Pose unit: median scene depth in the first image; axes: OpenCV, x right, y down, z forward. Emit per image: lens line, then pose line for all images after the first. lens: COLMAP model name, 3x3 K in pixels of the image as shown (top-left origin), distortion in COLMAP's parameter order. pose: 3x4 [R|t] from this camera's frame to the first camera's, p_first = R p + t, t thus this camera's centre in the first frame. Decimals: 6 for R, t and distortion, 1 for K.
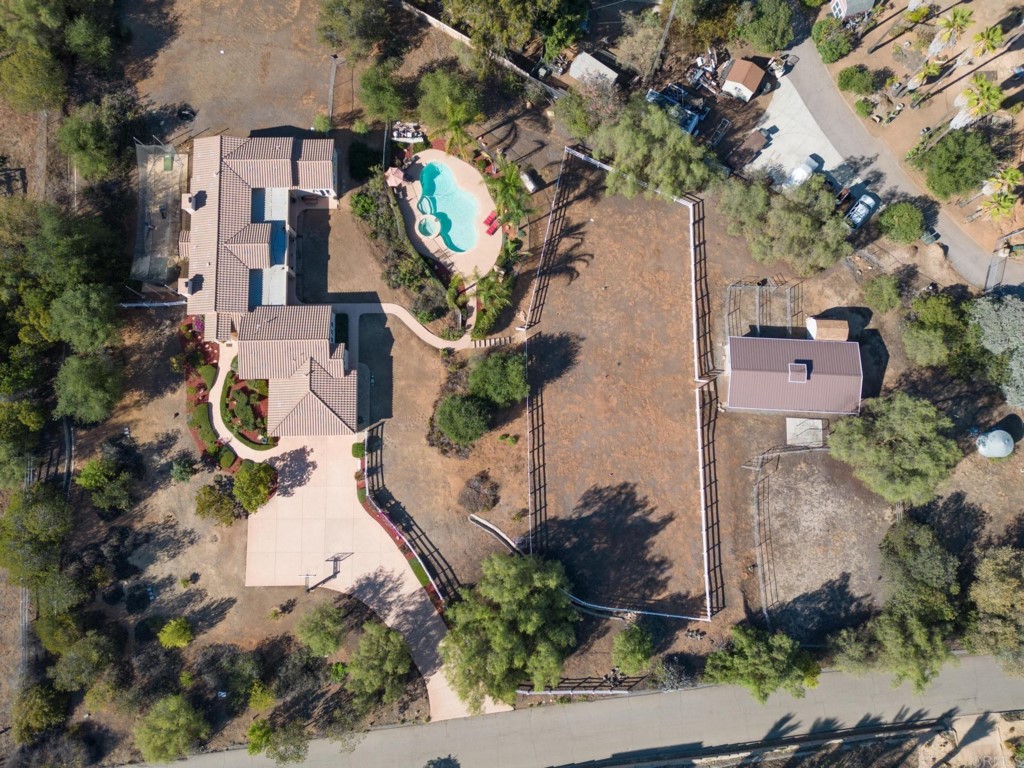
lens RADIAL K [[714.5, 0, 512.0], [0, 714.5, 384.0], [0, 0, 1]] dist [0.059488, -0.002403]
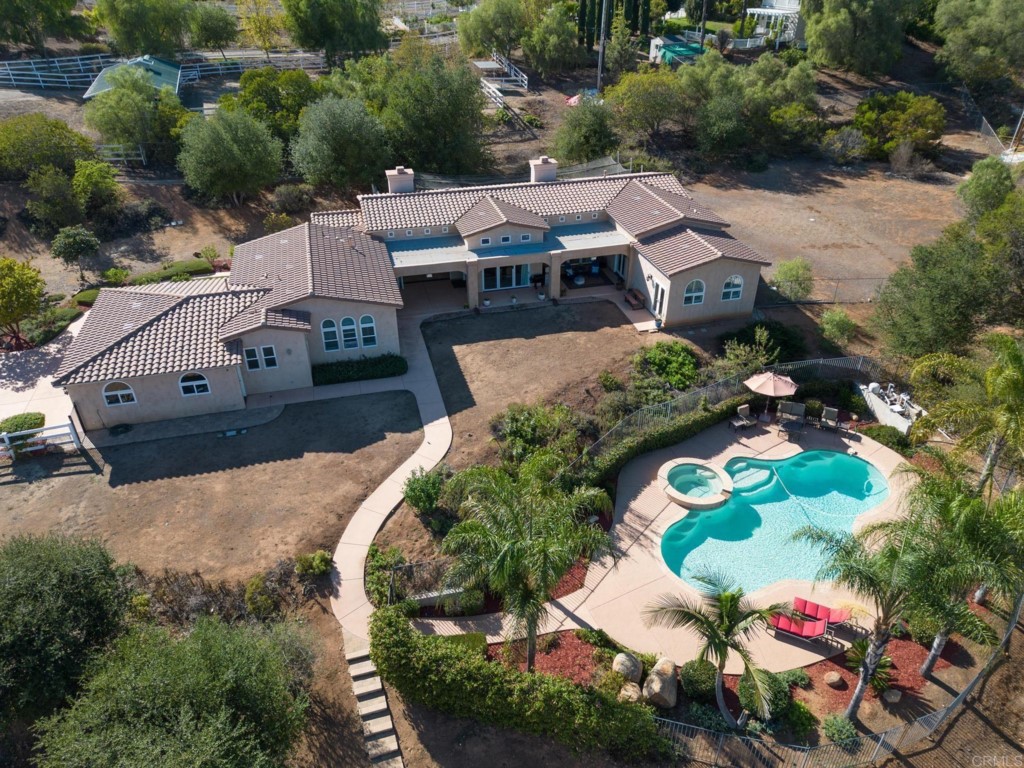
lens RADIAL K [[714.5, 0, 512.0], [0, 714.5, 384.0], [0, 0, 1]] dist [0.059488, -0.002403]
pose [[0.235532, 0.521842, -0.819881, 0.133576], [-0.961302, 0.249147, -0.117580, -0.105826], [0.142913, 0.815847, 0.560330, 0.777943]]
